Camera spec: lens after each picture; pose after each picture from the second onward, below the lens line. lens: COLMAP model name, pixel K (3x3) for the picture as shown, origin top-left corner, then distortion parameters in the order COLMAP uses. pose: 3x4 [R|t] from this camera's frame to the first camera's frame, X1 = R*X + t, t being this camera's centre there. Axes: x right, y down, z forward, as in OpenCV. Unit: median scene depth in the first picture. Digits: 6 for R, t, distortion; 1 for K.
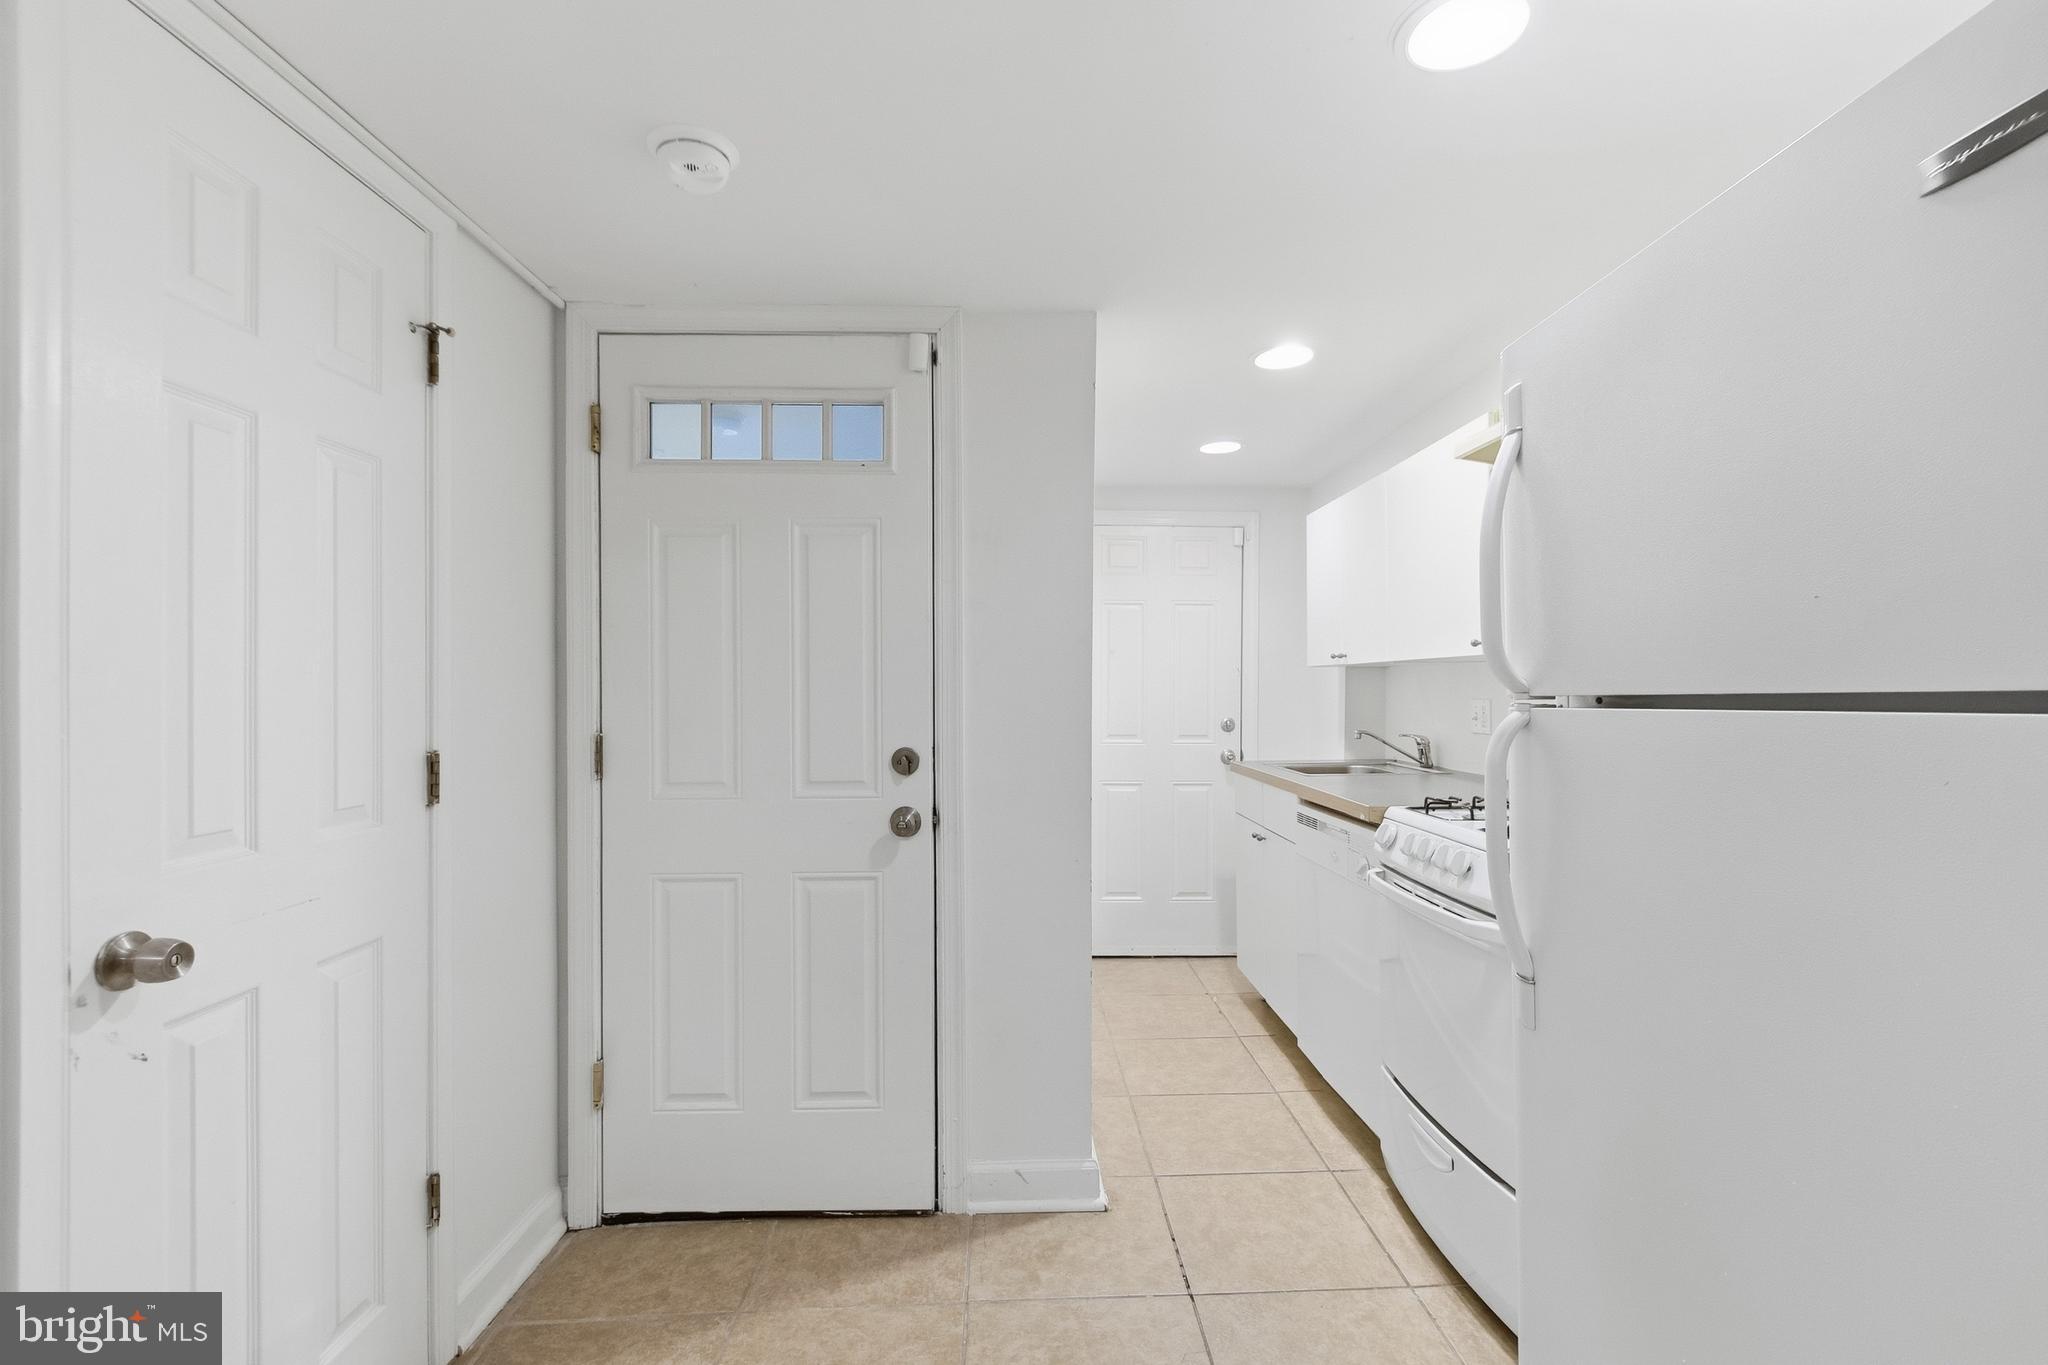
lens RADIAL K [[914.0, 0, 1026.3], [0, 914.0, 693.5], [0, 0, 1]] dist [-0.002029, -0.000557]
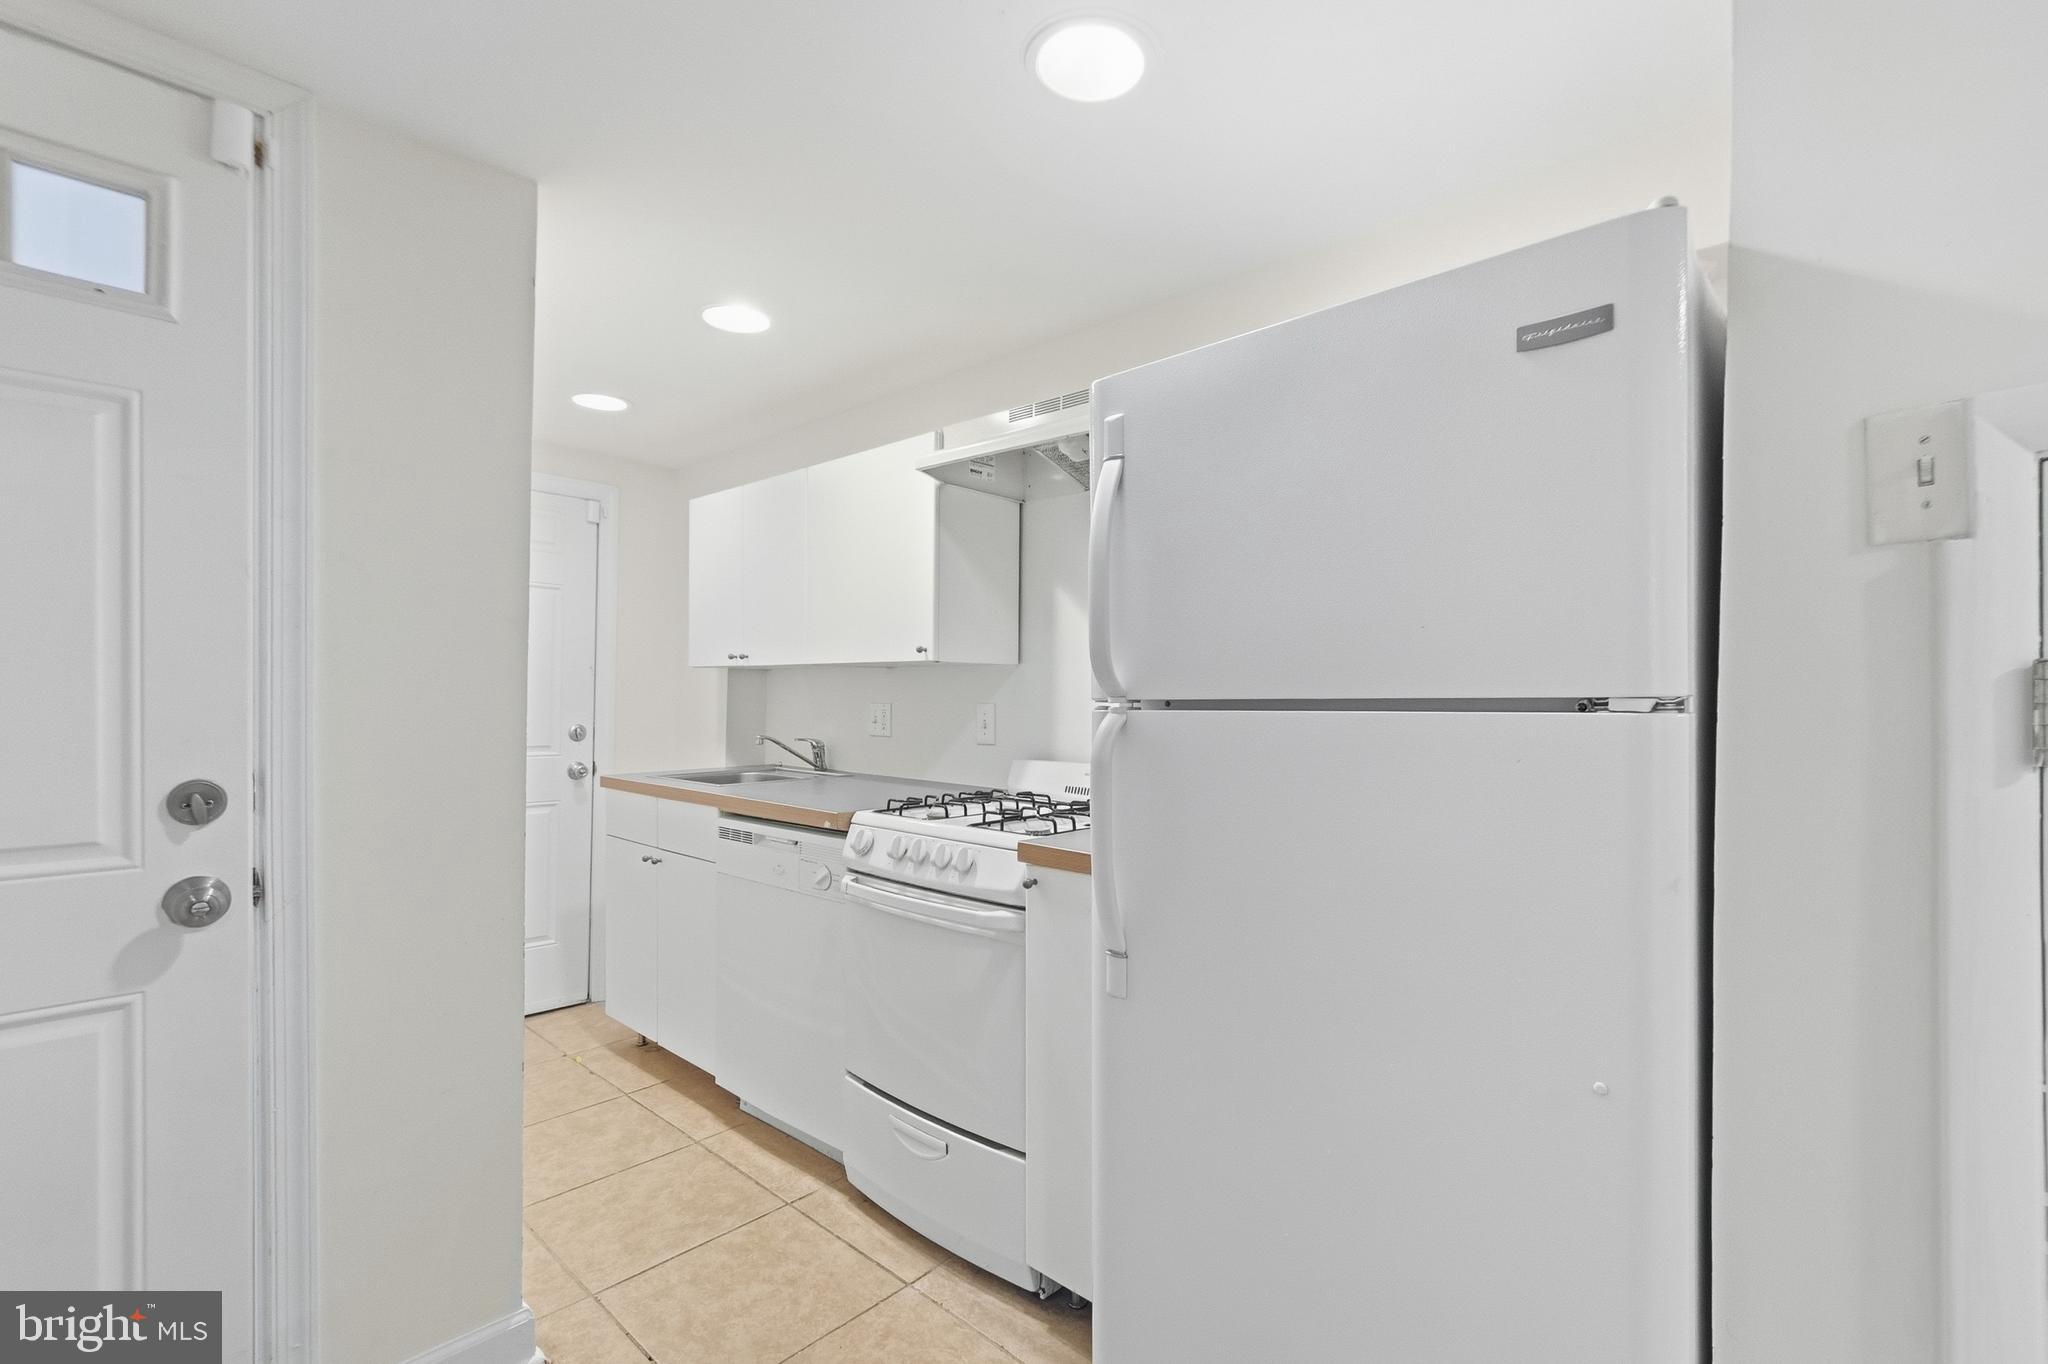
lens RADIAL K [[933.7, 0, 1025.9], [0, 933.7, 708.9], [0, 0, 1]] dist [-0.000432, -0.000702]
pose [[0.686318, -0.001897, 0.727299, -0.203294], [-0.007021, 0.999933, 0.009234, 0.002504], [-0.727268, -0.011444, 0.686259, 0.173615]]
